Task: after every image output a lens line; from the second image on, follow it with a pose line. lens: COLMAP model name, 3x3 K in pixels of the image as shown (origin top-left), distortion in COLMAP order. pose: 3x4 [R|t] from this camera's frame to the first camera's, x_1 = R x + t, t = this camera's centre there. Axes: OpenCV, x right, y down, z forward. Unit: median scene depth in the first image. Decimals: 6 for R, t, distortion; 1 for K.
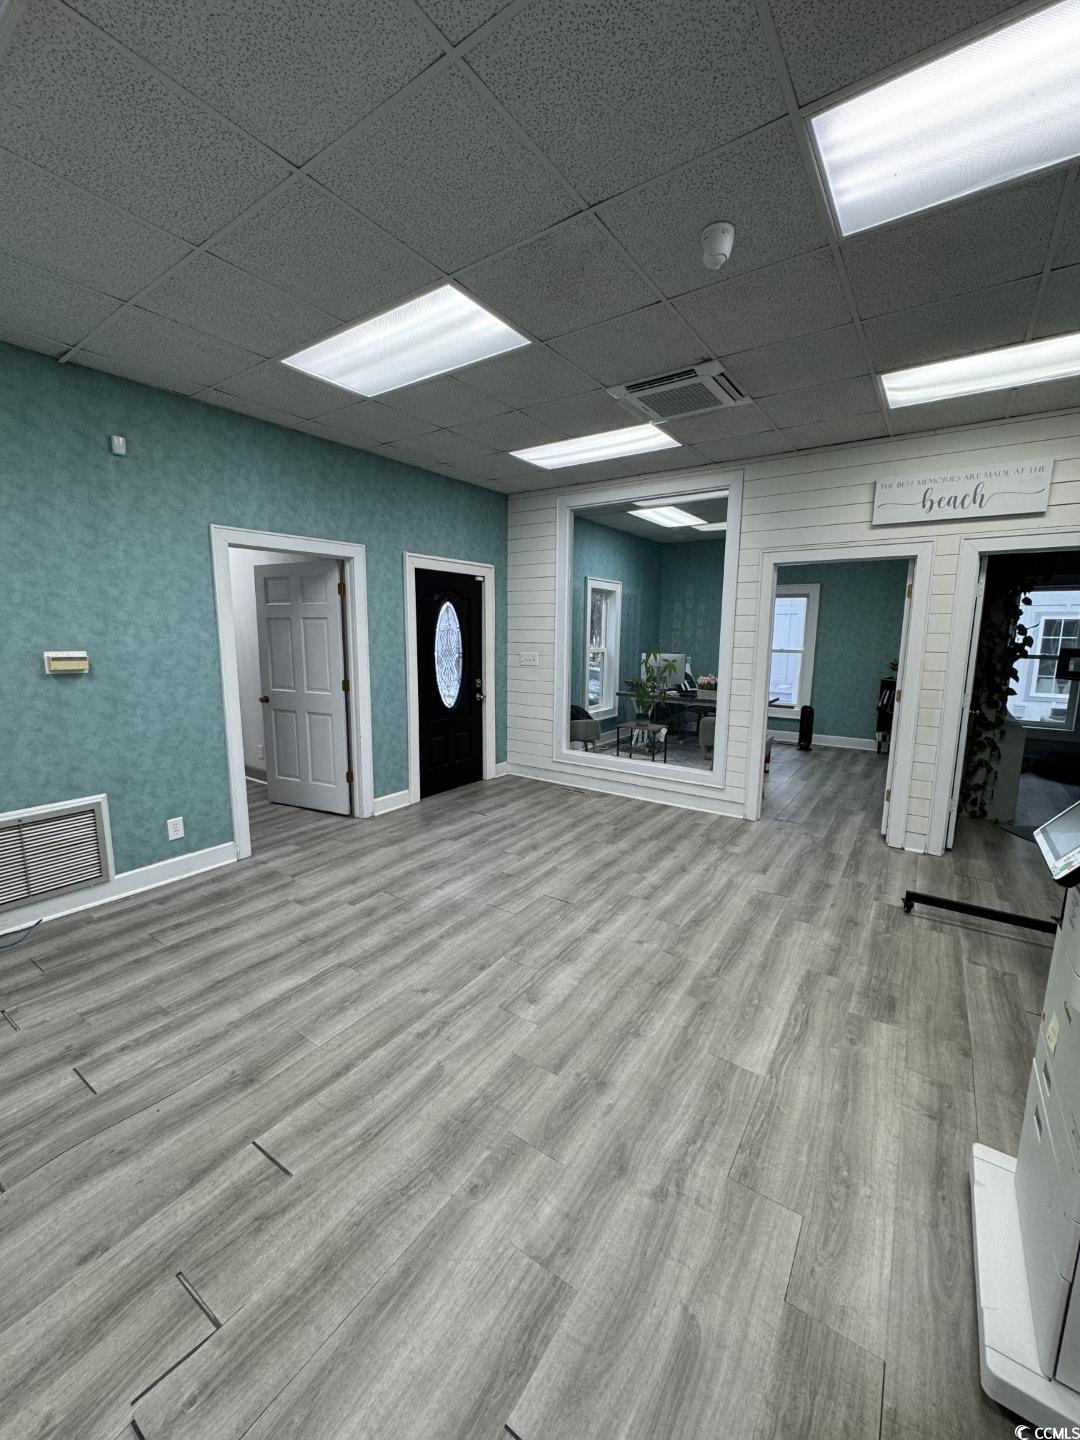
lens RADIAL K [[574.6, 0, 534.7], [0, 574.6, 720.2], [0, 0, 1]] dist [-0.003363, 0.000767]
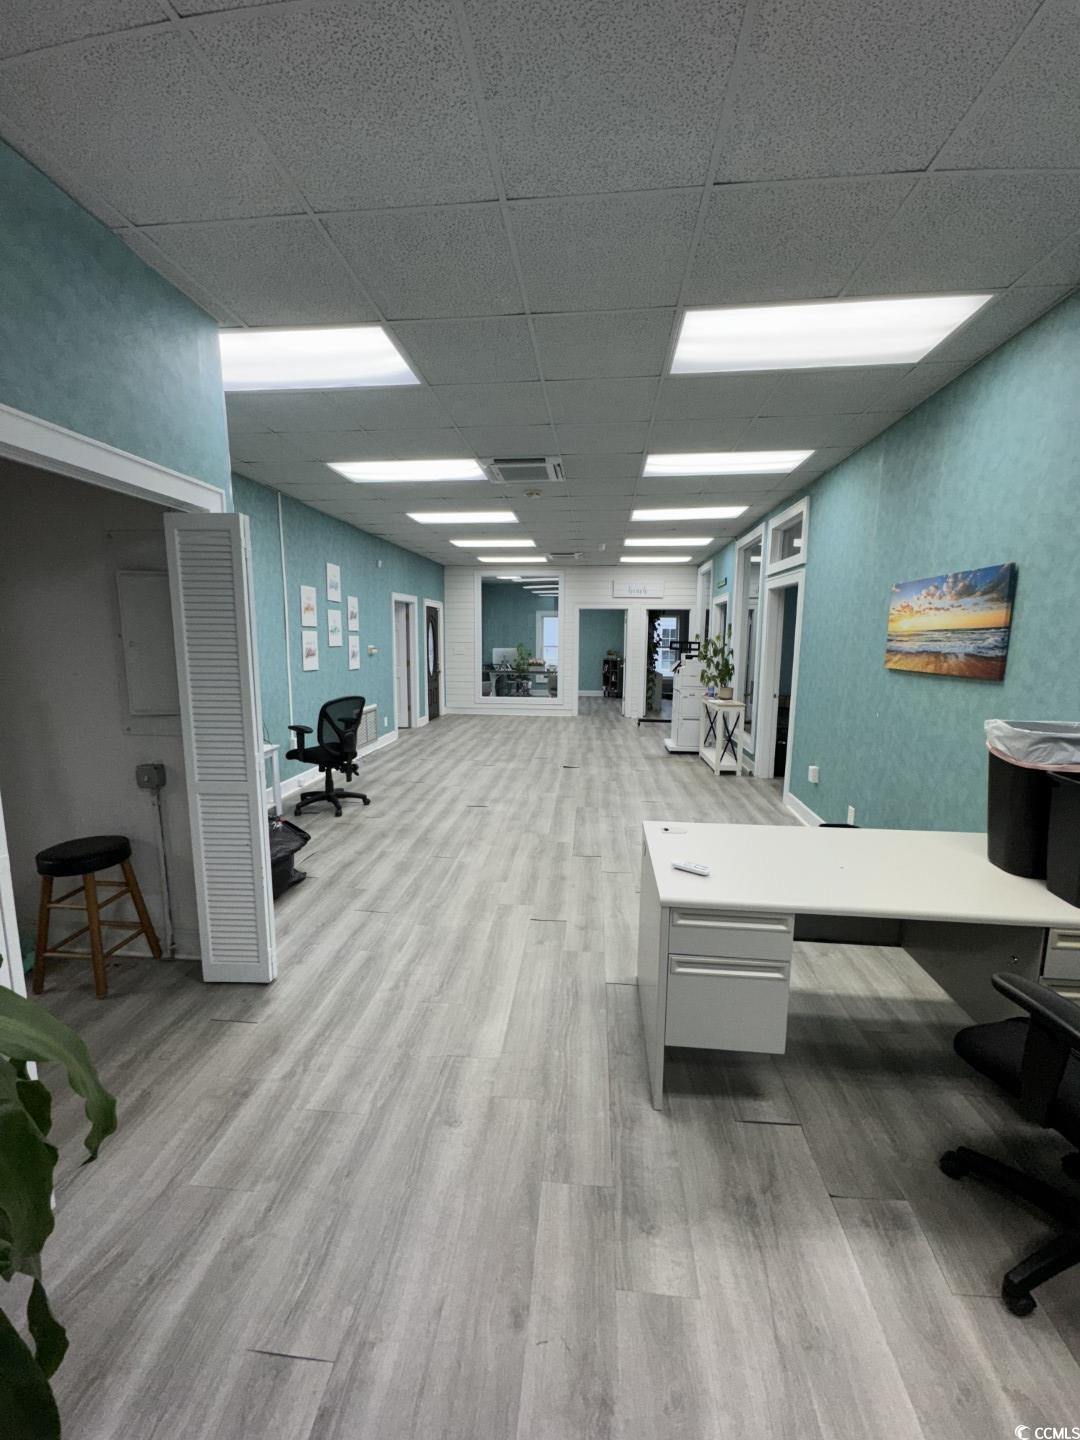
lens RADIAL K [[574.6, 0, 543.3], [0, 574.6, 717.2], [0, 0, 1]] dist [-0.003363, 0.000767]
pose [[0.870500, -0.070546, 0.487086, -1.201925], [0.073990, 0.997184, 0.012194, 0.188102], [-0.486574, 0.025424, 0.873269, -1.347077]]
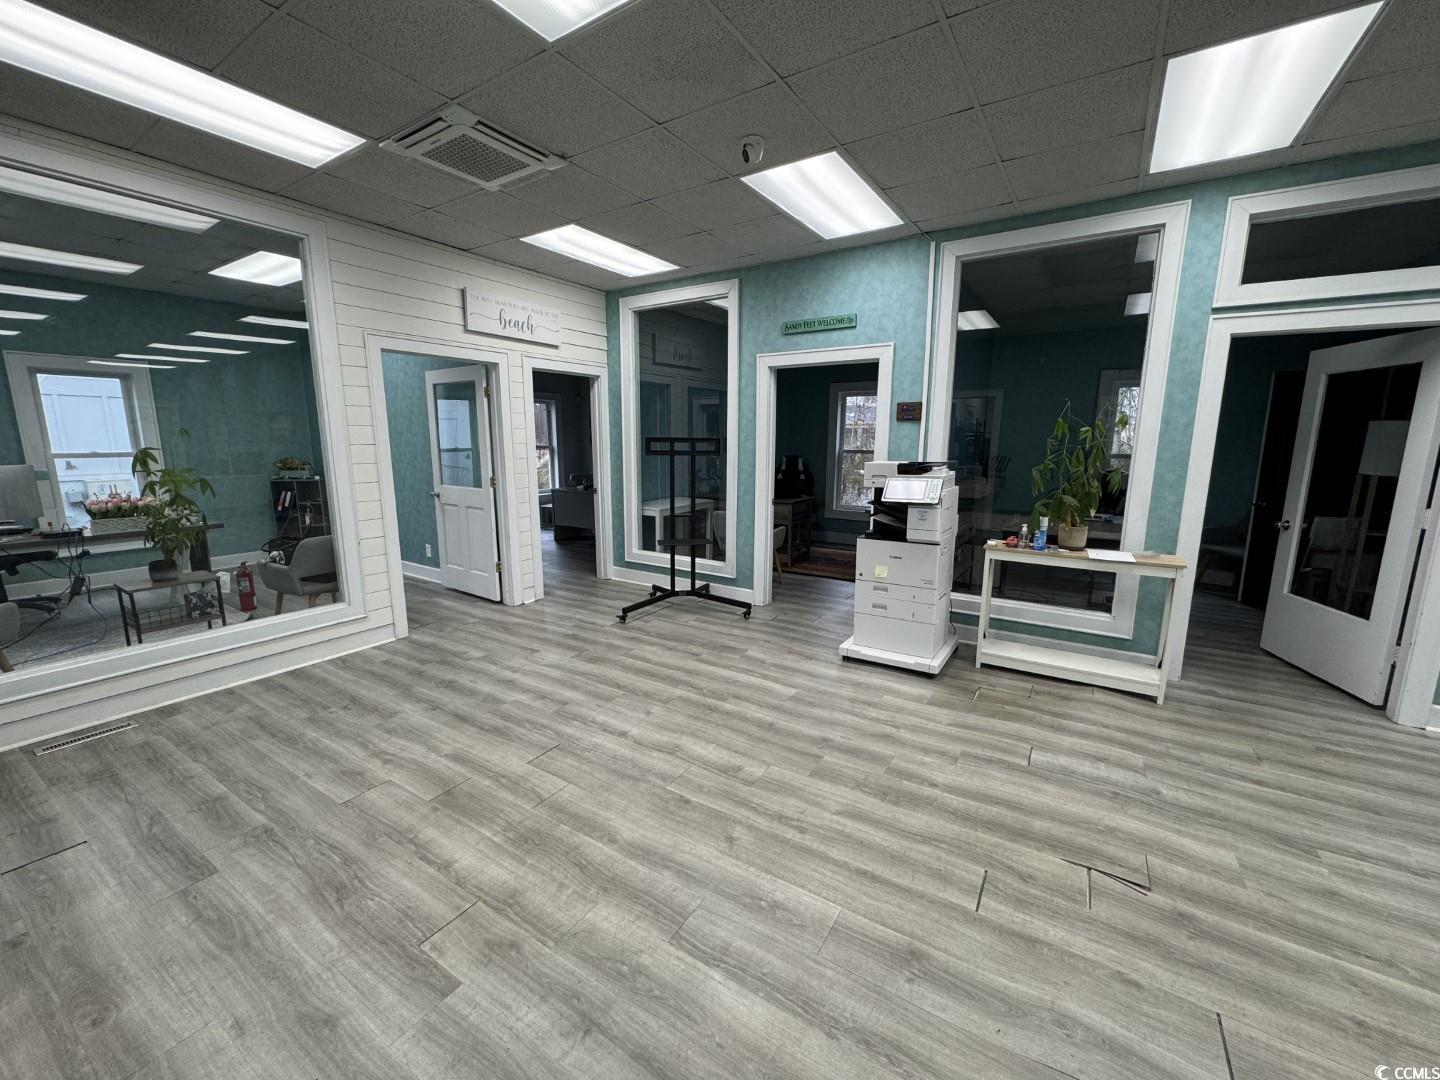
lens RADIAL K [[574.6, 0, 726.9], [0, 574.6, 539.1], [0, 0, 1]] dist [-0.003363, 0.000767]
pose [[-0.043280, -0.183014, 0.982157, -0.678660], [0.148896, 0.970918, 0.187481, -0.092896], [-0.987905, 0.154353, -0.014772, 0.671366]]
